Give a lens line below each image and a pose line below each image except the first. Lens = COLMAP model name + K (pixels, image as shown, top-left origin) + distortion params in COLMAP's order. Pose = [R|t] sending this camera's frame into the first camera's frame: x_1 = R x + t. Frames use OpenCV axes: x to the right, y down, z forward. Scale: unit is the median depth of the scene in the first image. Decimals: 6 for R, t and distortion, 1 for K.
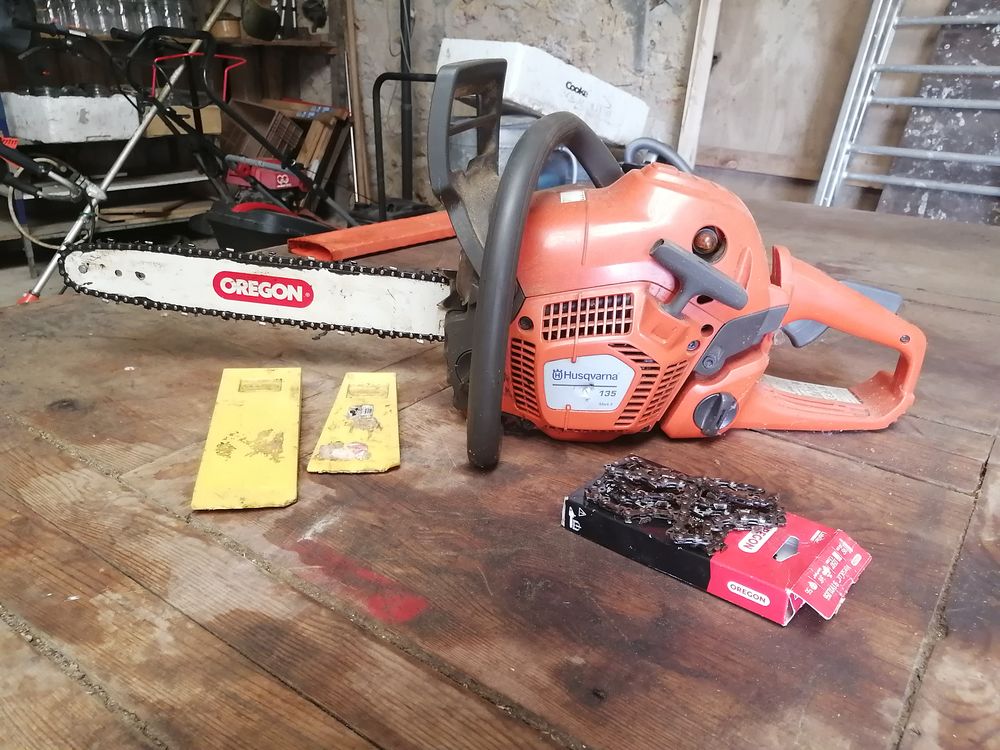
lens RADIAL K [[788.0, 0, 500.0], [0, 788.0, 375.0], [0, 0, 1]] dist [0.004683, 0.003169]
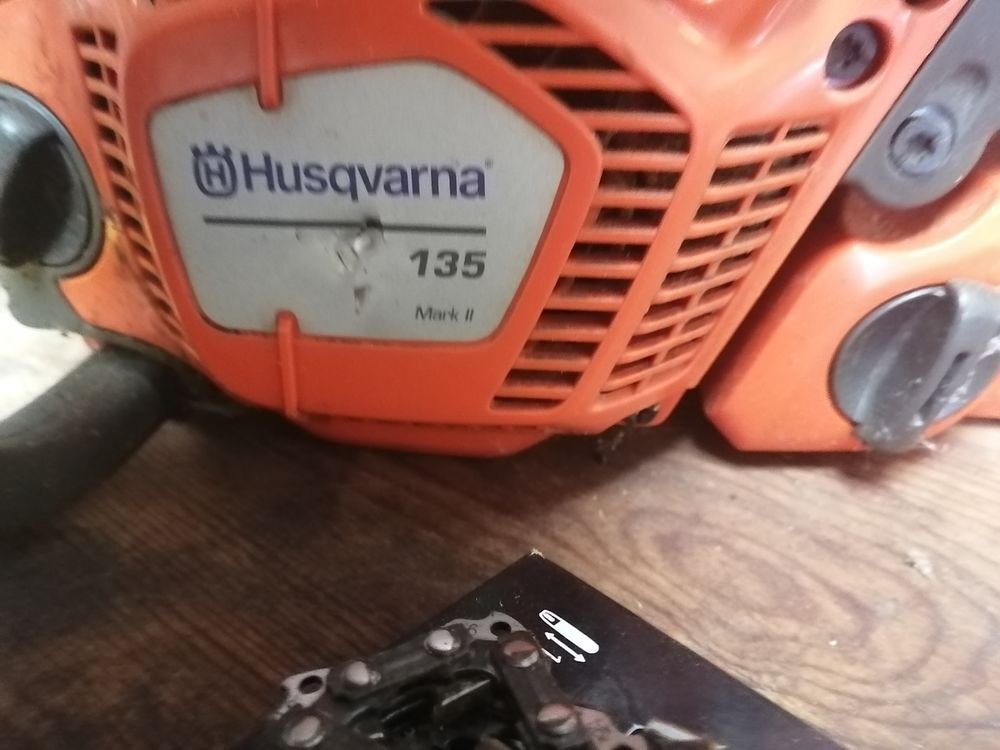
lens RADIAL K [[797.7, 0, 500.0], [0, 797.7, 375.0], [0, 0, 1]] dist [-0.046767, 0.000044]
pose [[0.994910, 0.031140, -0.095831, 0.169238], [-0.023026, 0.996146, 0.084637, 0.034320], [0.098098, -0.081999, 0.991793, 0.761656]]
